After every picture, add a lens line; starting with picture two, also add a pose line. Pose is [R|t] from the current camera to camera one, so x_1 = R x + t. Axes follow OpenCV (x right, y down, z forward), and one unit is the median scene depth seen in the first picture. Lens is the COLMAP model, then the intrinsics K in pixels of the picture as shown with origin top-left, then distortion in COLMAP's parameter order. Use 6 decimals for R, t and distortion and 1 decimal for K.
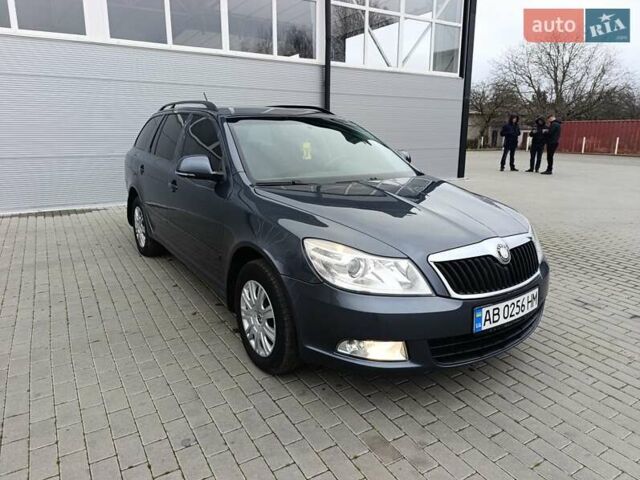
lens RADIAL K [[437.4, 0, 320.0], [0, 437.4, 240.0], [0, 0, 1]] dist [0.050061, -0.064429]
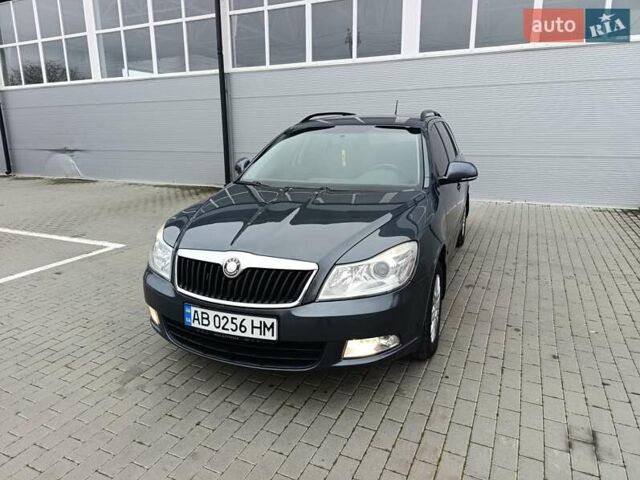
lens RADIAL K [[437.4, 0, 320.0], [0, 437.4, 240.0], [0, 0, 1]] dist [0.050061, -0.064429]
pose [[0.549839, 0.194532, -0.812302, 1.364462], [-0.188046, 0.976365, 0.106536, -0.181509], [0.813828, 0.094172, 0.573425, 0.586855]]
